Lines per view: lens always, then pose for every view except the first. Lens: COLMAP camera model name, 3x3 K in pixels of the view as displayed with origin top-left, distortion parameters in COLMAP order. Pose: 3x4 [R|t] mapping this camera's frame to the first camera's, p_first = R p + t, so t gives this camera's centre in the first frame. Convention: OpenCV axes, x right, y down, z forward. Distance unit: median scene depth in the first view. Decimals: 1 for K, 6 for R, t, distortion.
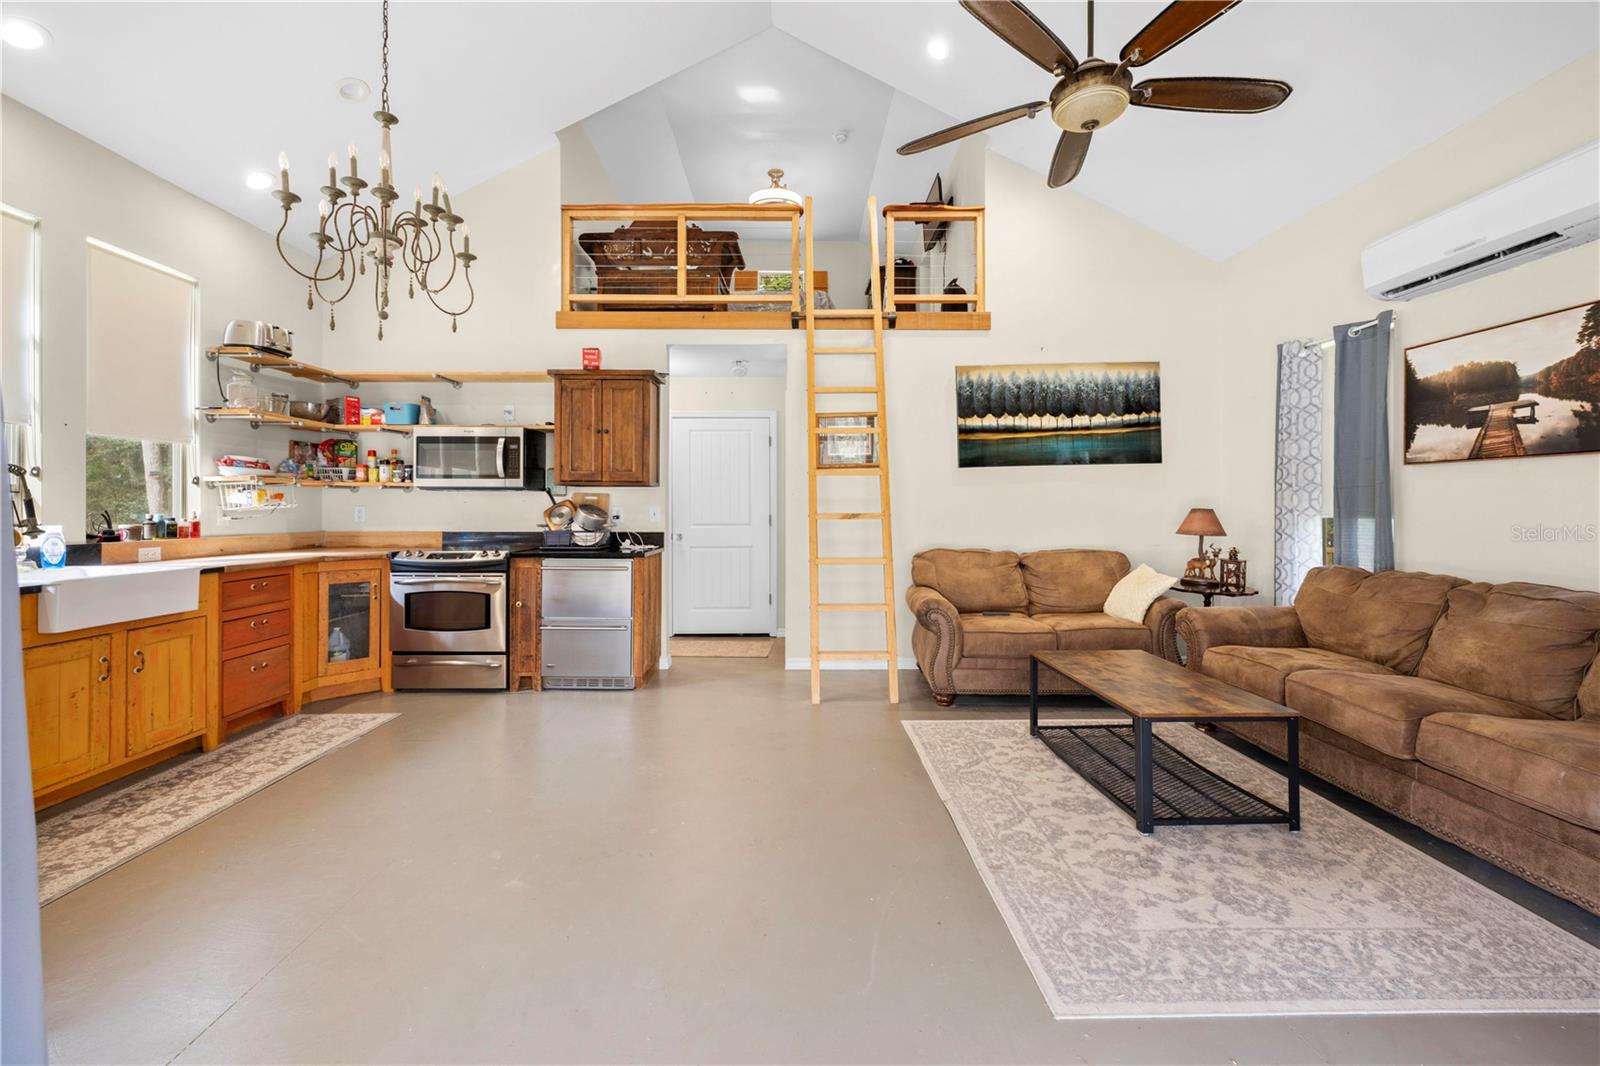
lens RADIAL K [[643.9, 0, 800.2], [0, 643.9, 506.6], [0, 0, 1]] dist [-0.002717, 0.000879]
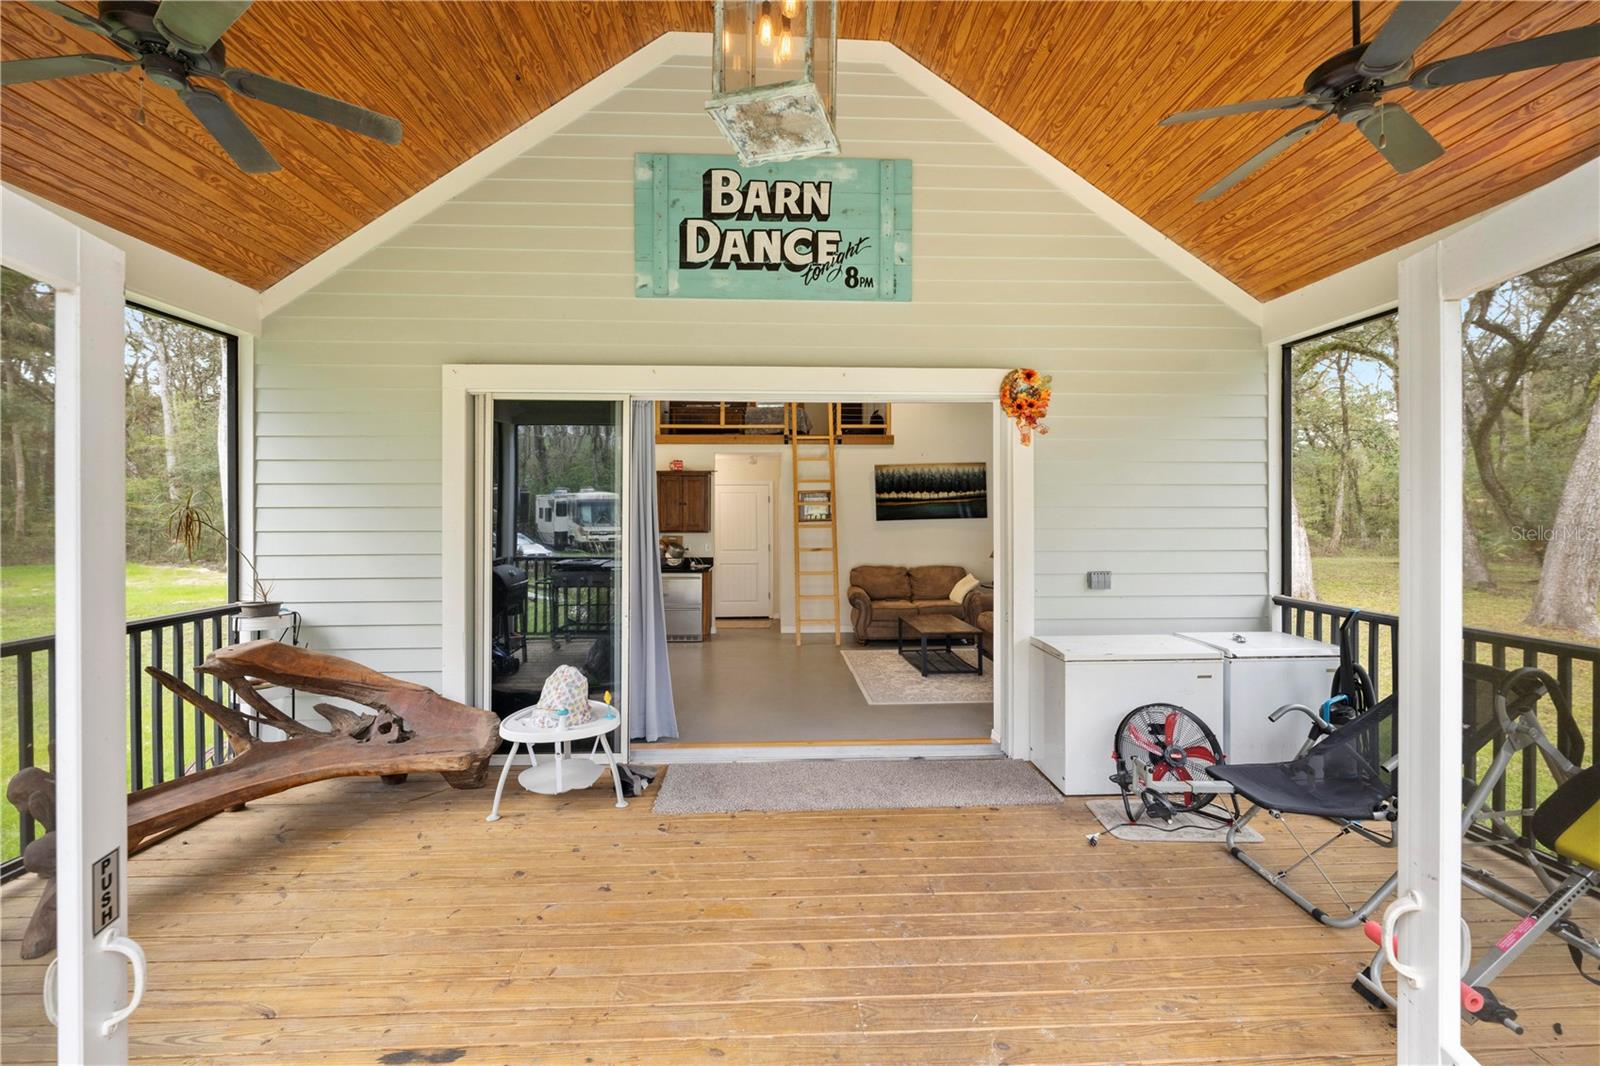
lens RADIAL K [[643.9, 0, 799.2], [0, 643.9, 512.7], [0, 0, 1]] dist [-0.002717, 0.000879]
pose [[0.999361, -0.003709, 0.035550, -0.041645], [0.003684, 0.999993, 0.000775, -0.099809], [-0.035552, -0.000643, 0.999368, -0.939876]]
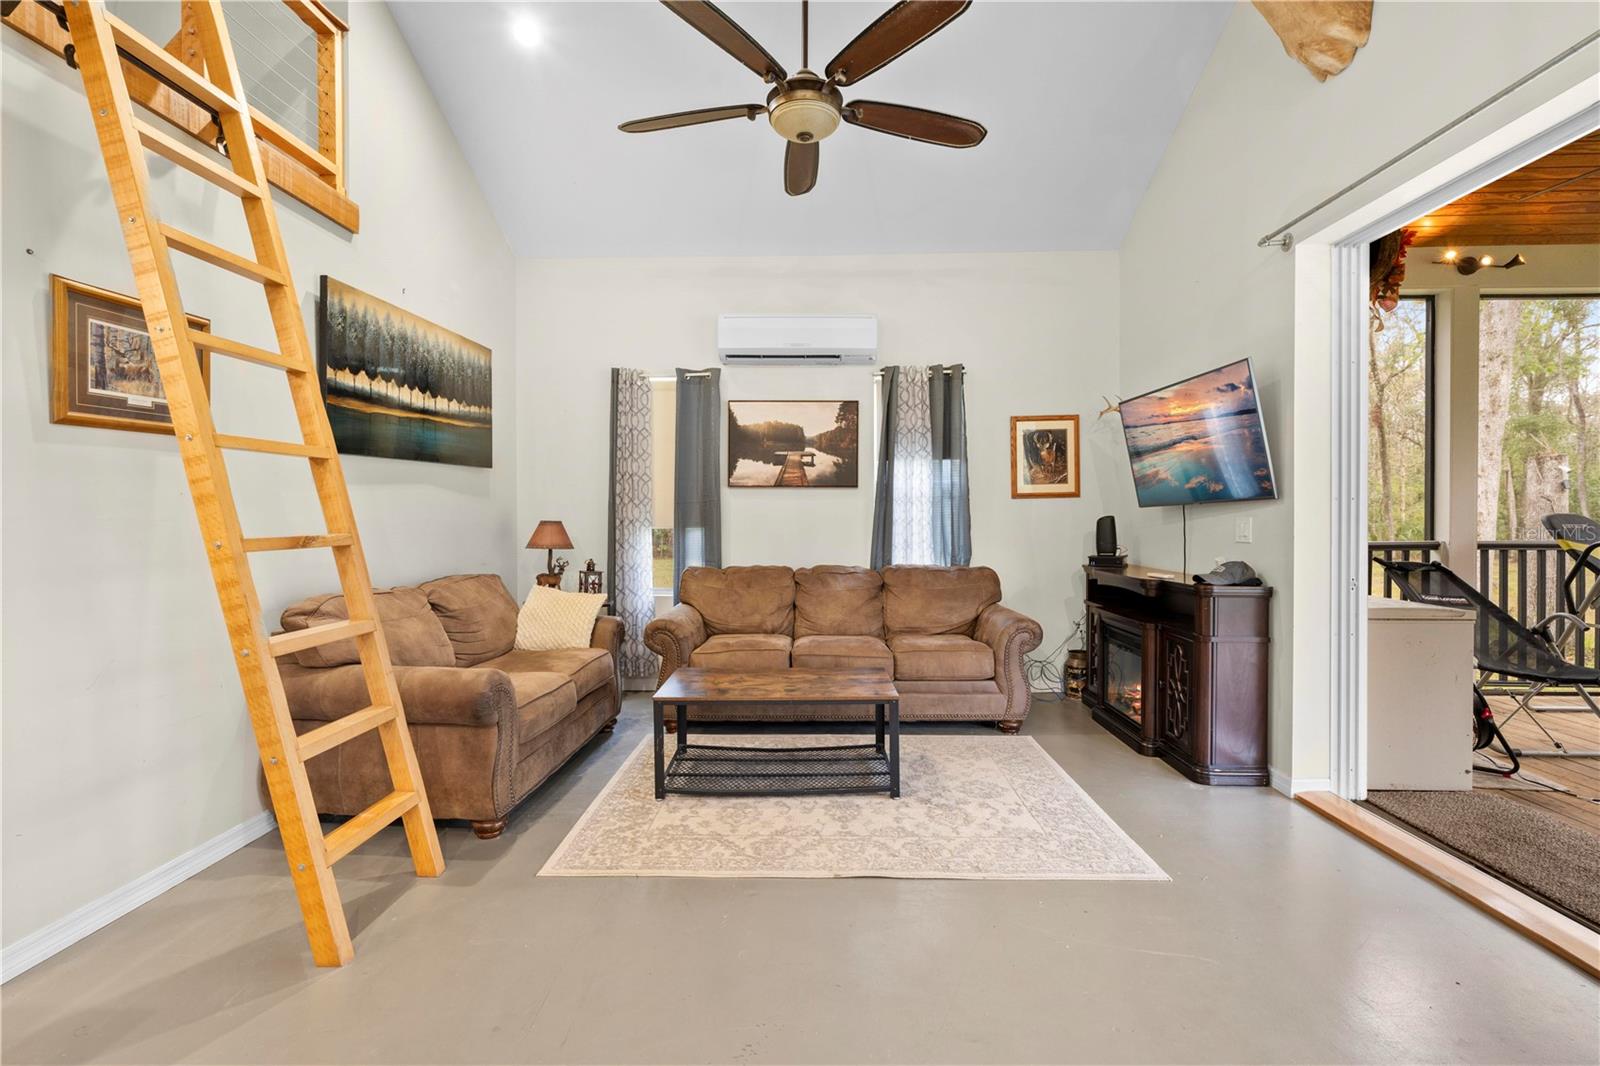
lens RADIAL K [[715.0, 0, 799.0], [0, 715.0, 523.7], [0, 0, 1]] dist [-0.001719, -0.000858]
pose [[0.040332, -0.010501, 0.999131, -0.440159], [0.001252, 0.999945, 0.010459, -0.003505], [-0.999186, 0.000829, 0.040343, 0.641848]]
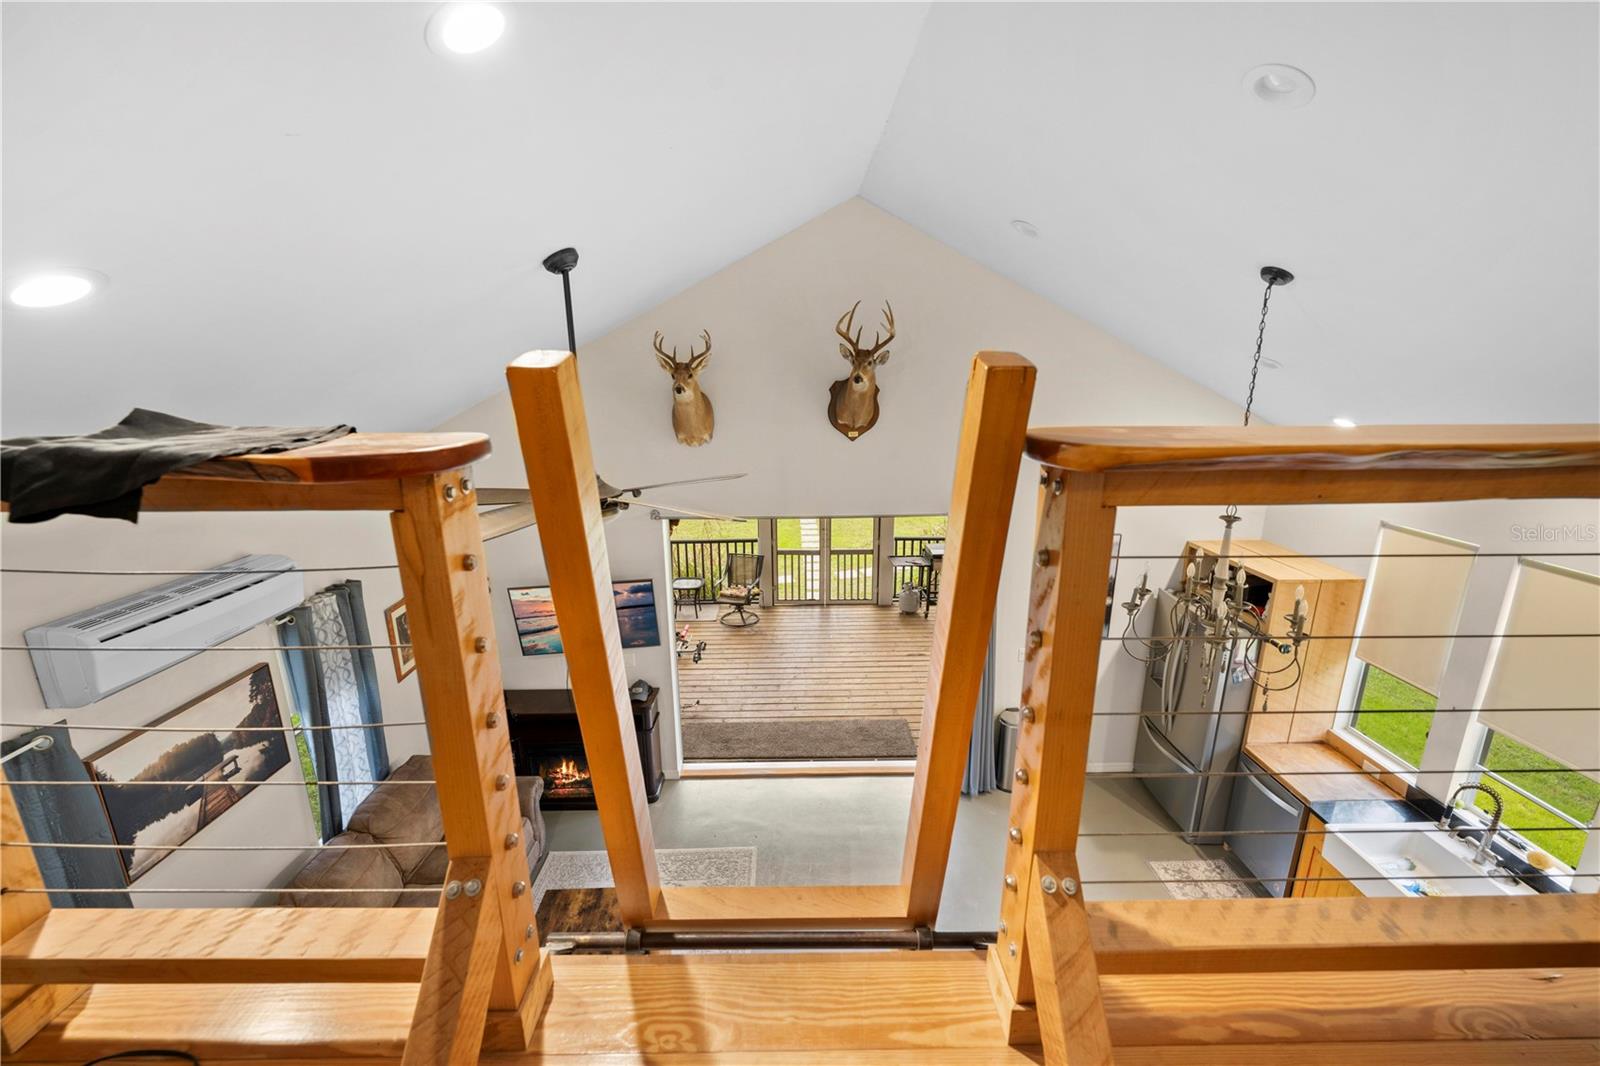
lens RADIAL K [[643.9, 0, 799.5], [0, 643.9, 539.9], [0, 0, 1]] dist [-0.002717, 0.000879]
pose [[-0.999941, 0.006601, -0.008627, 0.073209], [0.004117, 0.965245, 0.261316, -0.567983], [0.010052, 0.261265, -0.965215, 1.365339]]
